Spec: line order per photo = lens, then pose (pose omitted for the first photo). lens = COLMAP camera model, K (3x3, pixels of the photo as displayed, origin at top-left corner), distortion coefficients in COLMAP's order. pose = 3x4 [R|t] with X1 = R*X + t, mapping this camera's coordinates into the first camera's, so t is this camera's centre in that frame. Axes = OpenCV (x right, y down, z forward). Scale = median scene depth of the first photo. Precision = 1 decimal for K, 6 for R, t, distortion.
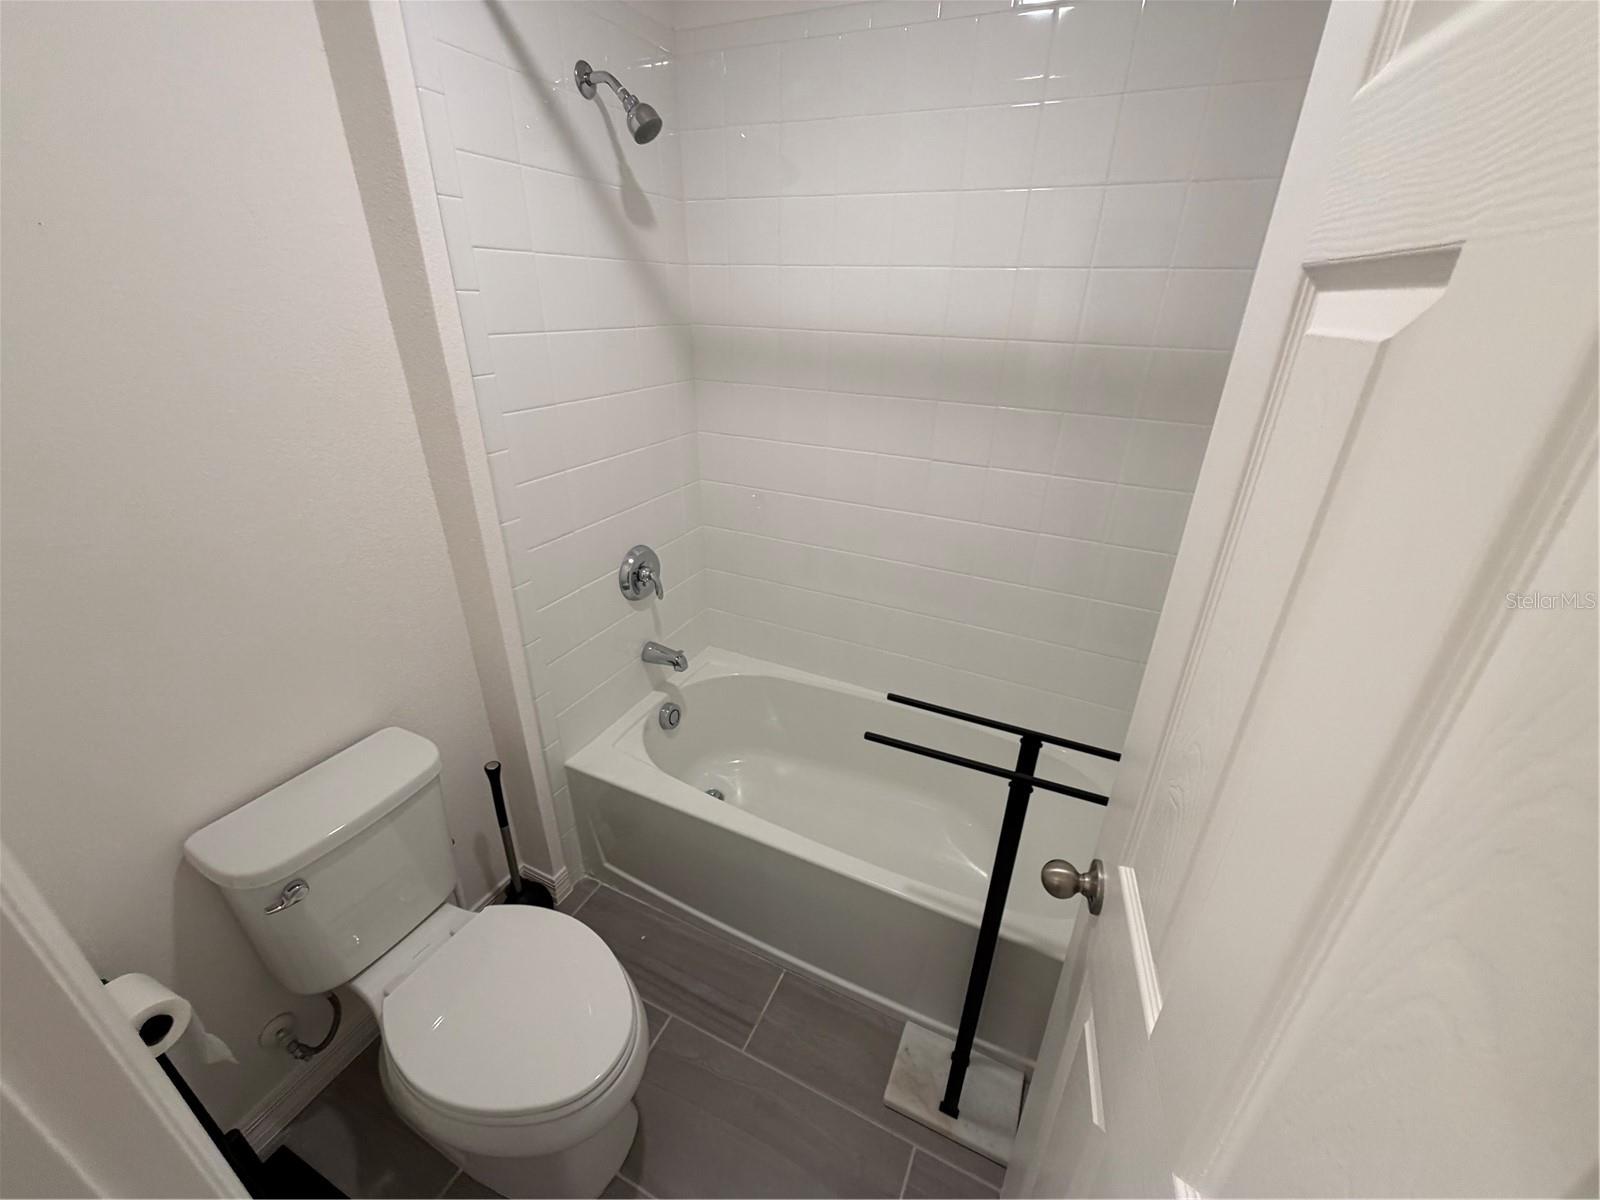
lens RADIAL K [[639.9, 0, 802.2], [0, 639.9, 598.1], [0, 0, 1]] dist [-0.000458, -0.000018]
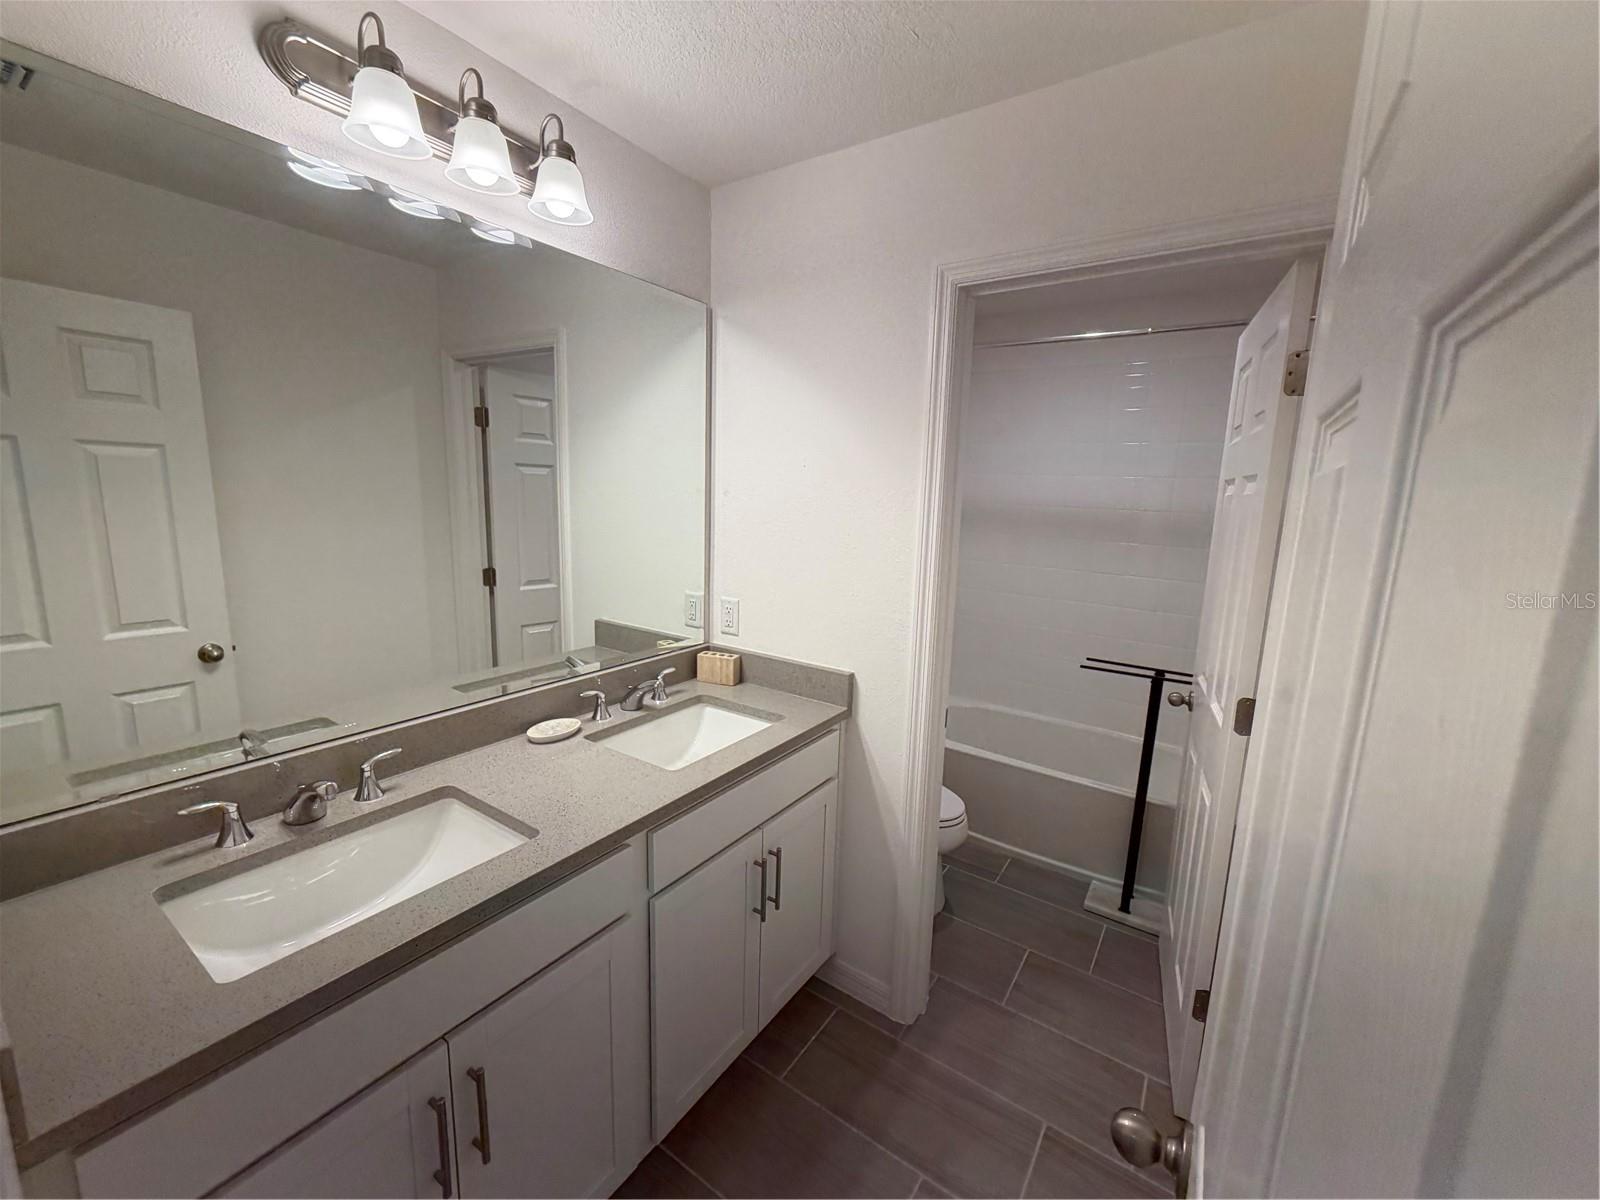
lens RADIAL K [[639.9, 0, 798.2], [0, 639.9, 599.2], [0, 0, 1]] dist [-0.000458, -0.000018]
pose [[0.990663, 0.037393, -0.131103, -0.469201], [-0.072705, 0.958393, -0.276036, 0.533378], [0.115327, 0.282991, 0.952164, -1.048156]]
